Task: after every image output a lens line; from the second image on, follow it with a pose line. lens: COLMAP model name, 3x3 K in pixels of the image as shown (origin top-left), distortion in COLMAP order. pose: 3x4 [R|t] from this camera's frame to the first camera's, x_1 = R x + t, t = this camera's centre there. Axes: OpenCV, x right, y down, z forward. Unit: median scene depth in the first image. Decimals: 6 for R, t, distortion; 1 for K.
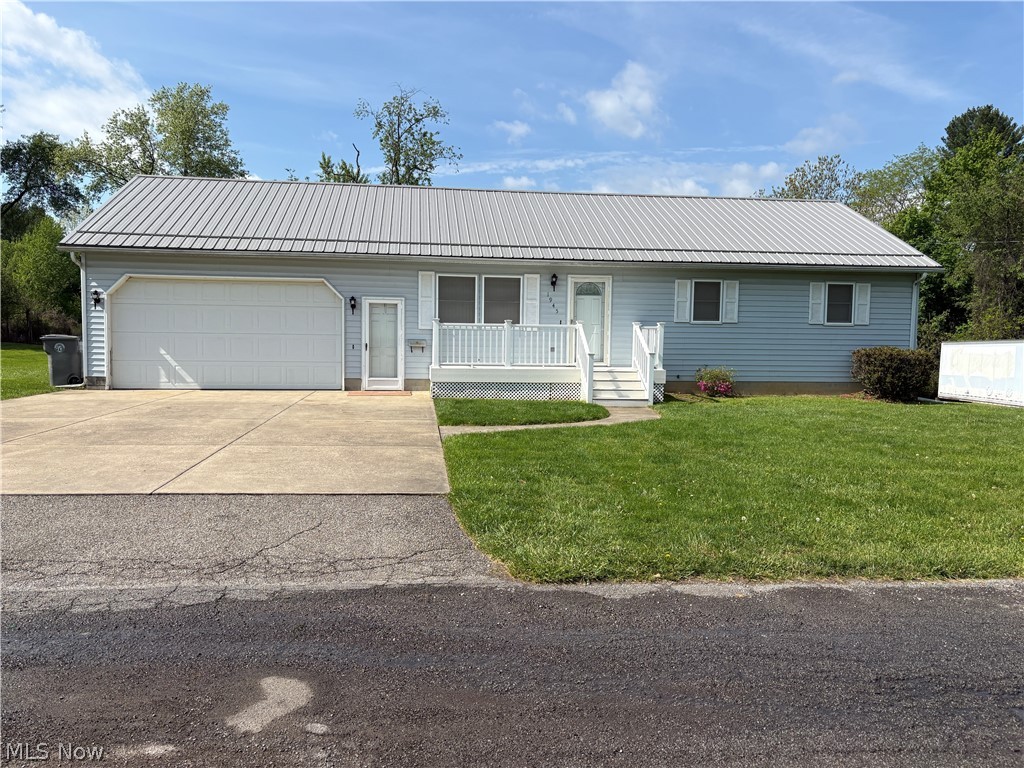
lens RADIAL K [[767.2, 0, 512.0], [0, 767.2, 384.0], [0, 0, 1]] dist [0.065320, -0.081297]
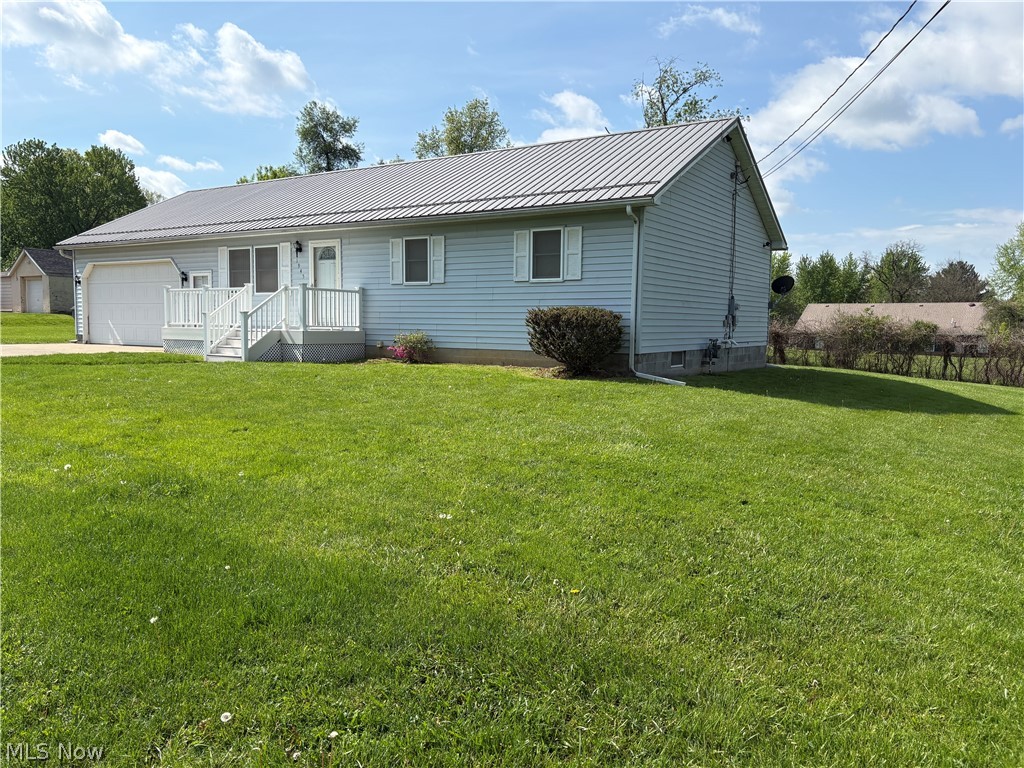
lens RADIAL K [[767.2, 0, 512.0], [0, 767.2, 384.0], [0, 0, 1]] dist [0.065320, -0.081297]
pose [[0.770957, 0.052757, -0.634698, 0.956188], [-0.009207, 0.997382, 0.071720, -0.027513], [0.636820, -0.049449, 0.769425, 0.367363]]
